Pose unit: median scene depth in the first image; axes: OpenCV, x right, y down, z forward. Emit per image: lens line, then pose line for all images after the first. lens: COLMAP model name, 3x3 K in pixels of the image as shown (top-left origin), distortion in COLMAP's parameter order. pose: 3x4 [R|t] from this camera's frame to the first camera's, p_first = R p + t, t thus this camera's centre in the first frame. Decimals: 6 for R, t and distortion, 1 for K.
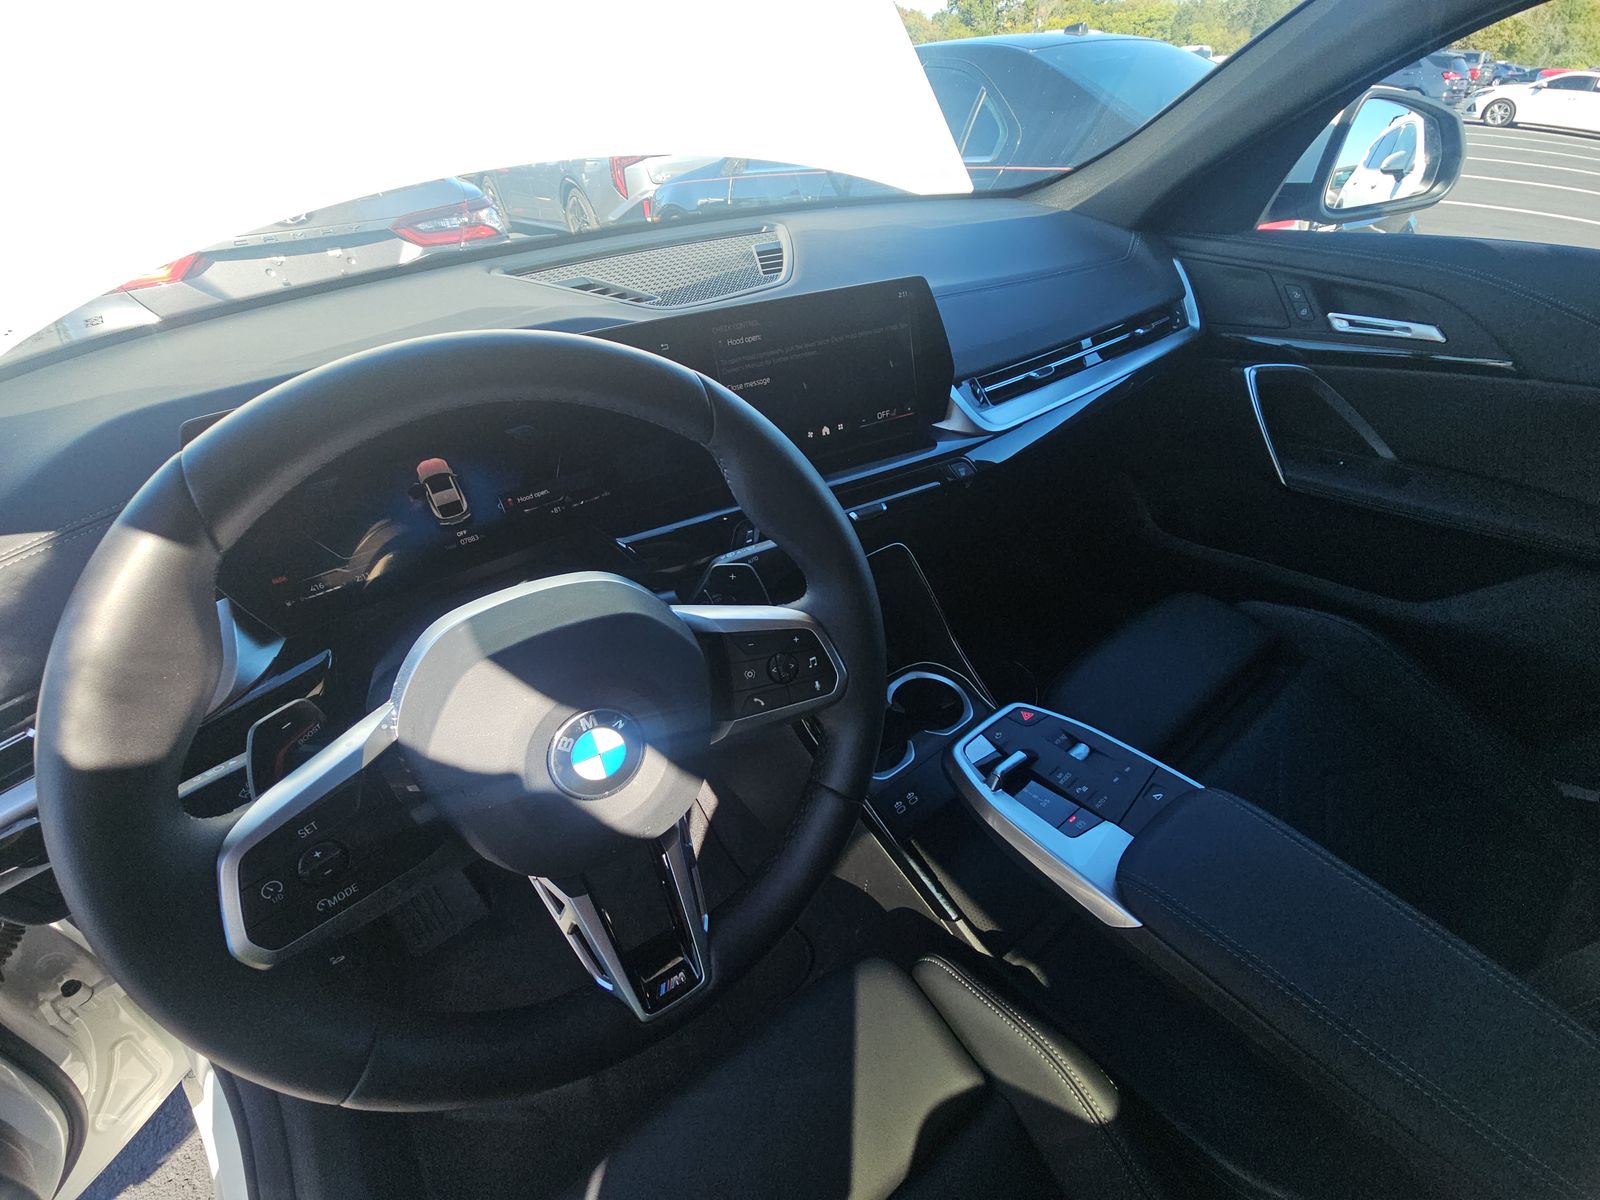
lens RADIAL K [[647.7, 0, 800.0], [0, 647.7, 600.0], [0, 0, 1]] dist [0.000391, 0.000324]
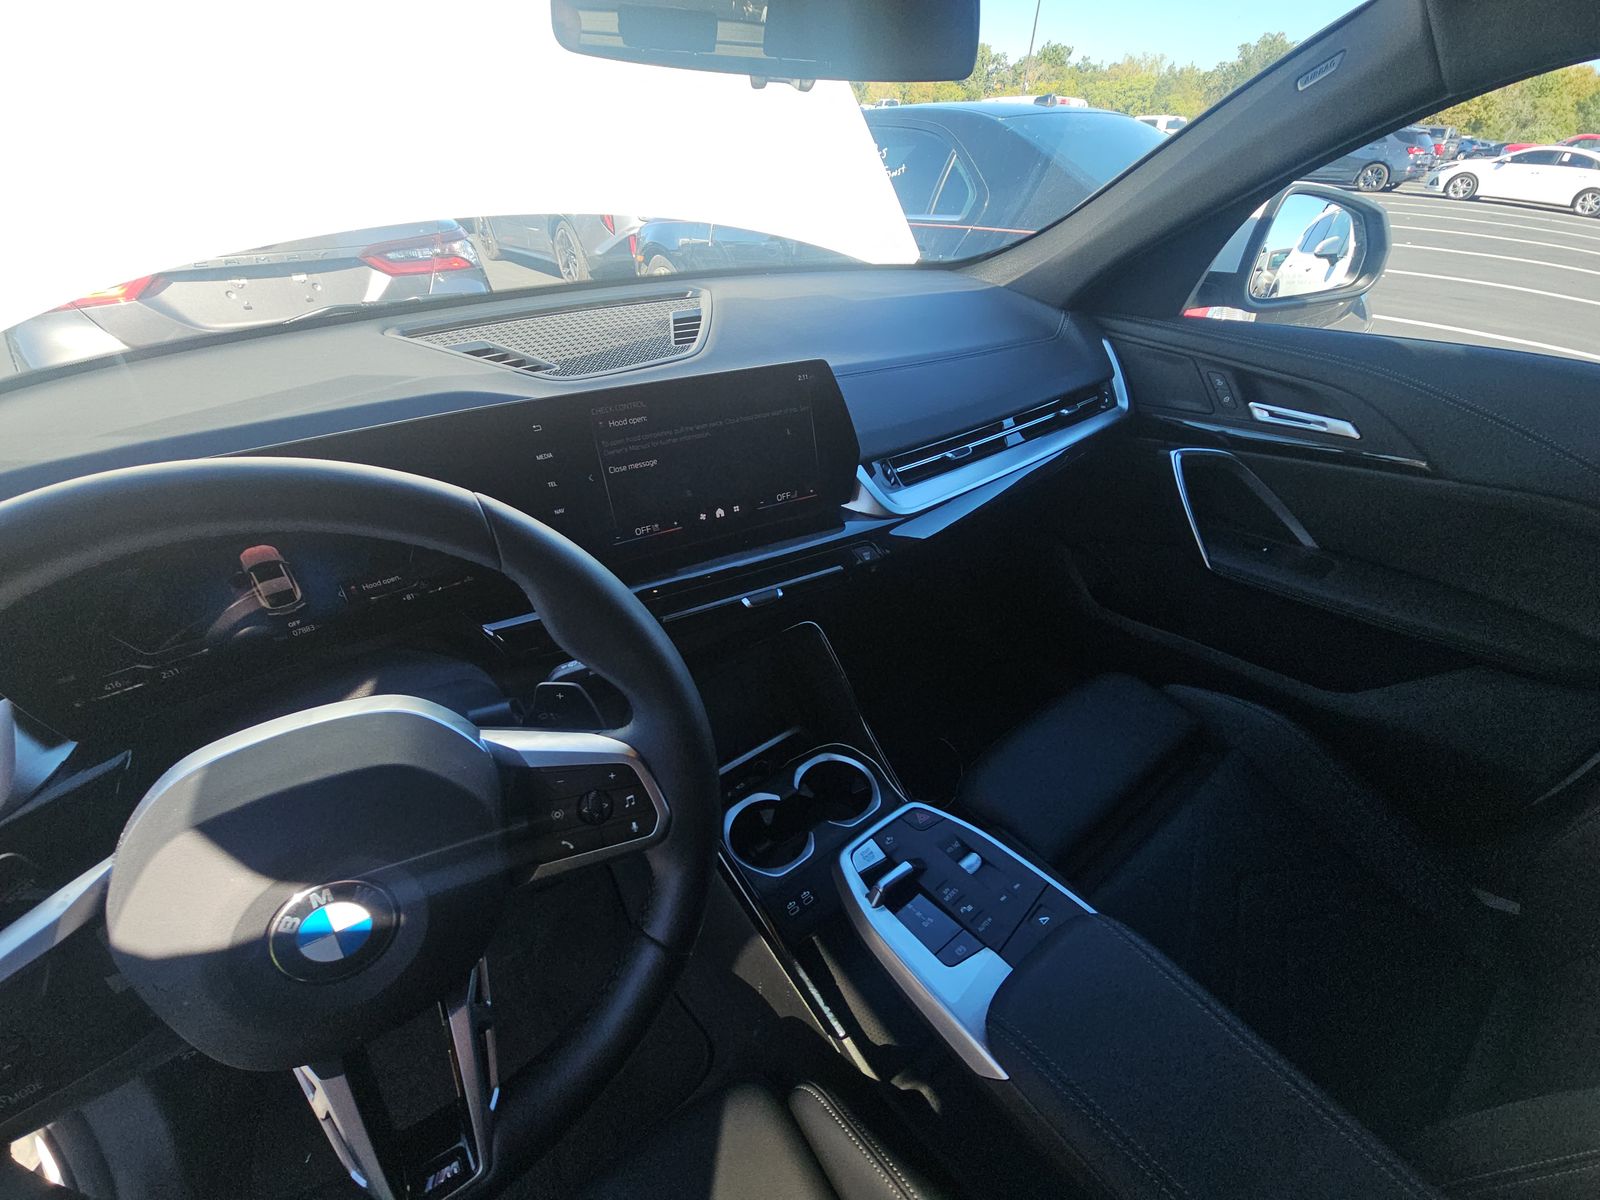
lens RADIAL K [[647.7, 0, 800.0], [0, 647.7, 600.0], [0, 0, 1]] dist [0.000391, 0.000324]
pose [[0.999097, 0.032206, 0.027722, 0.119395], [-0.030922, 0.998483, -0.045559, -0.081190], [-0.029148, 0.044660, 0.998577, 0.038244]]
